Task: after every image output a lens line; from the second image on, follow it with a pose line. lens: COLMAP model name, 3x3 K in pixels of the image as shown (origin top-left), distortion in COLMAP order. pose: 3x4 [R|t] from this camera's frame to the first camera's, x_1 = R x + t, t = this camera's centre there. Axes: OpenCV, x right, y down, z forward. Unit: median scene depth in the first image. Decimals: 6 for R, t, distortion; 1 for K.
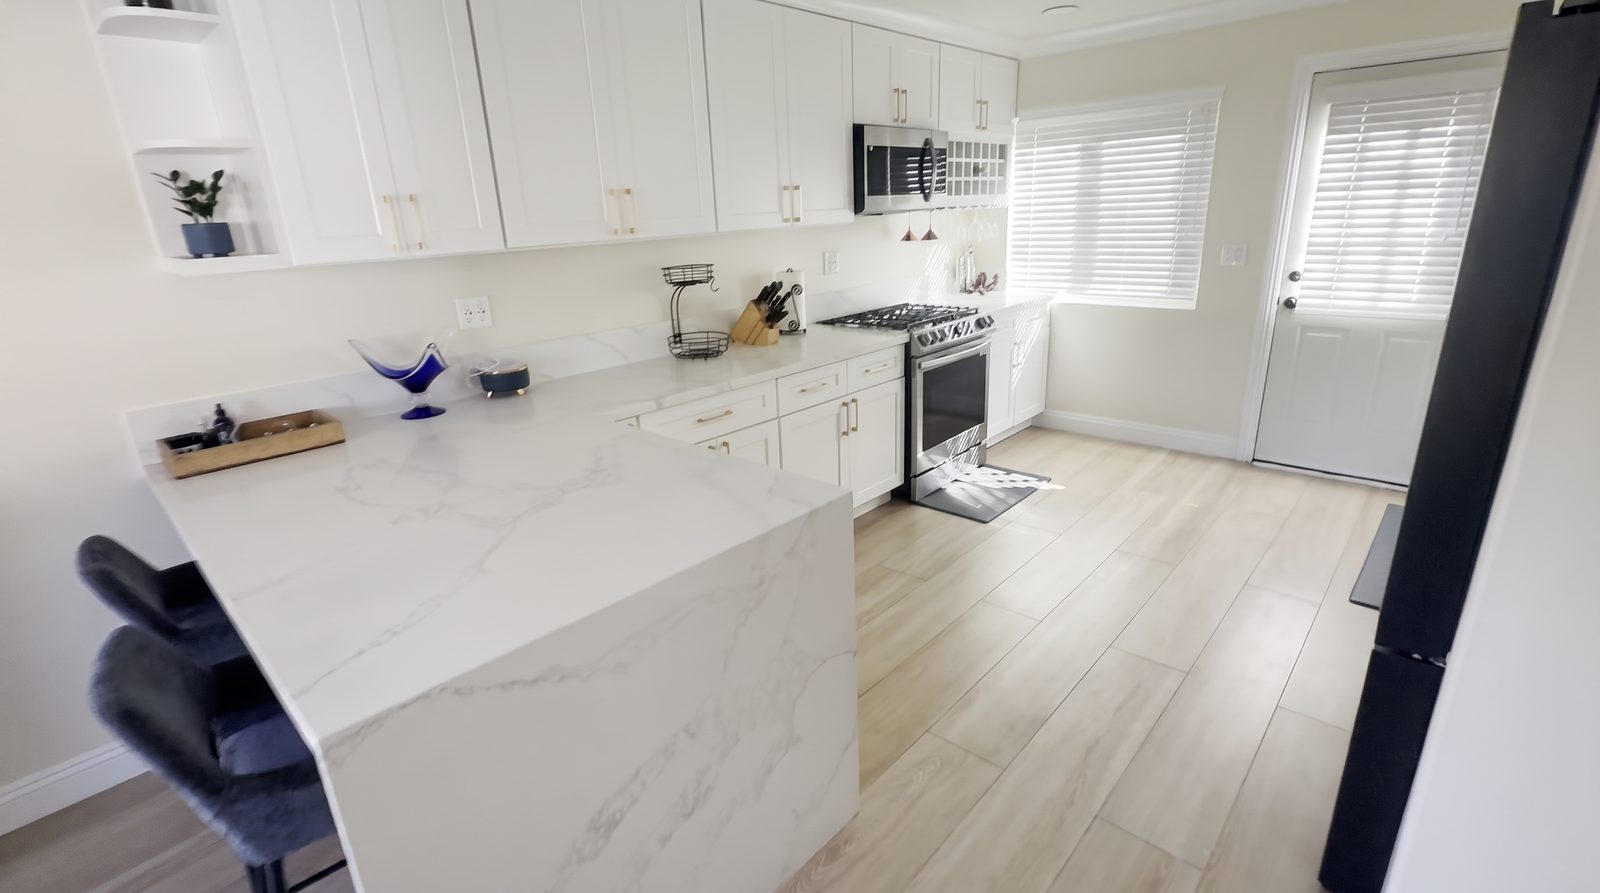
lens RADIAL K [[721.4, 0, 800.0], [0, 721.4, 446.5], [0, 0, 1]] dist [-0.000176, -0.000027]
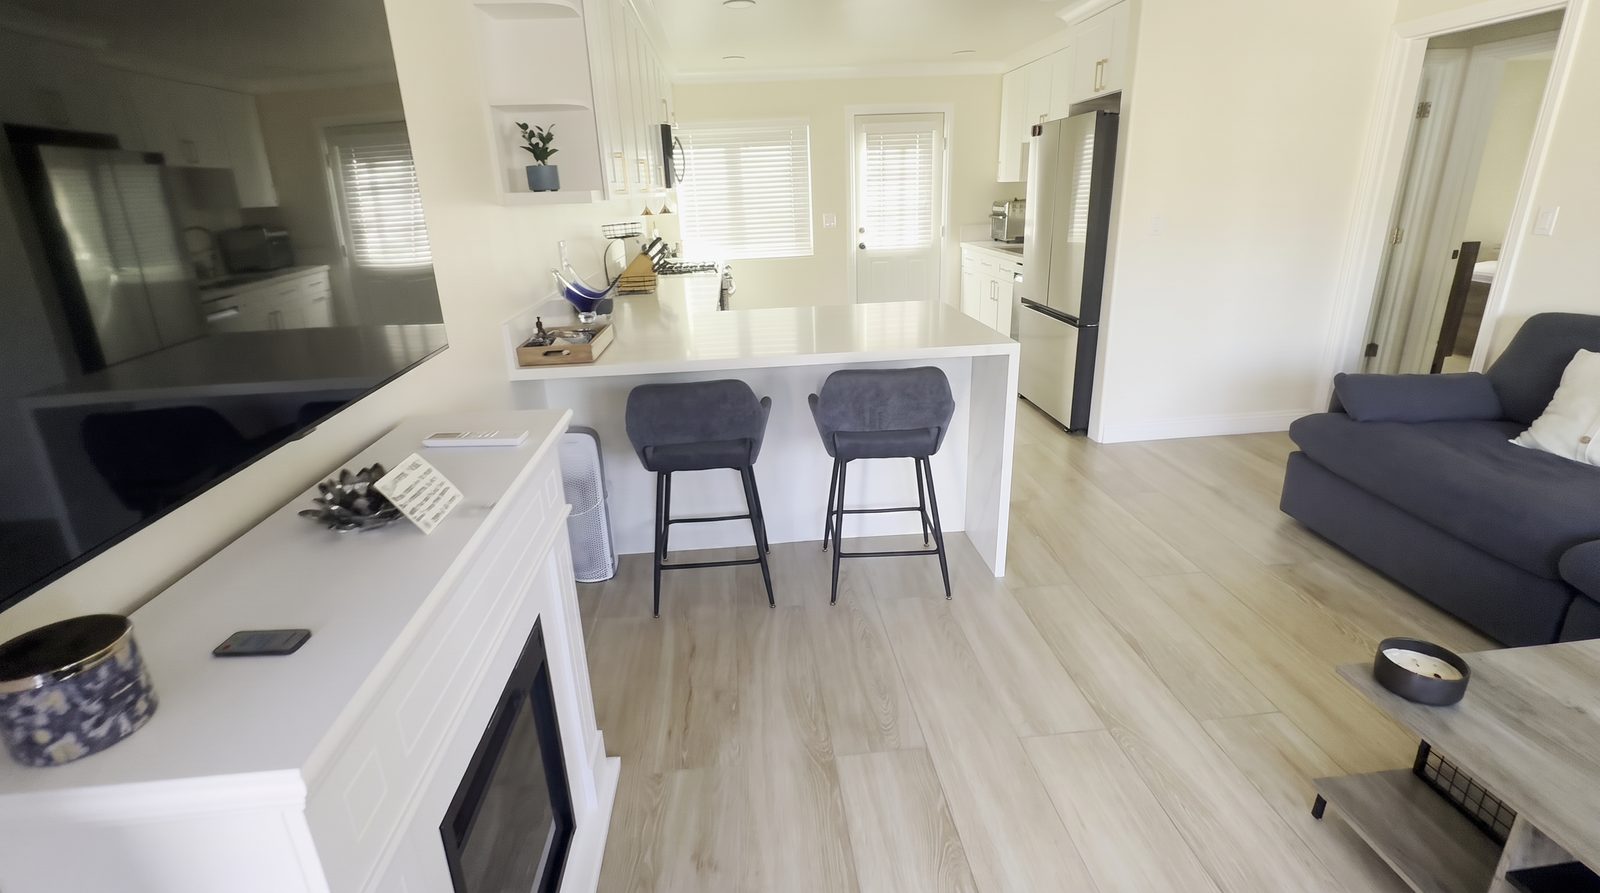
lens RADIAL K [[721.4, 0, 800.0], [0, 721.4, 446.5], [0, 0, 1]] dist [-0.000176, -0.000027]
pose [[0.670368, -0.233864, 0.704212, -0.783251], [0.246269, 0.965364, 0.086157, 0.084121], [-0.699970, 0.115669, 0.704743, -0.070526]]
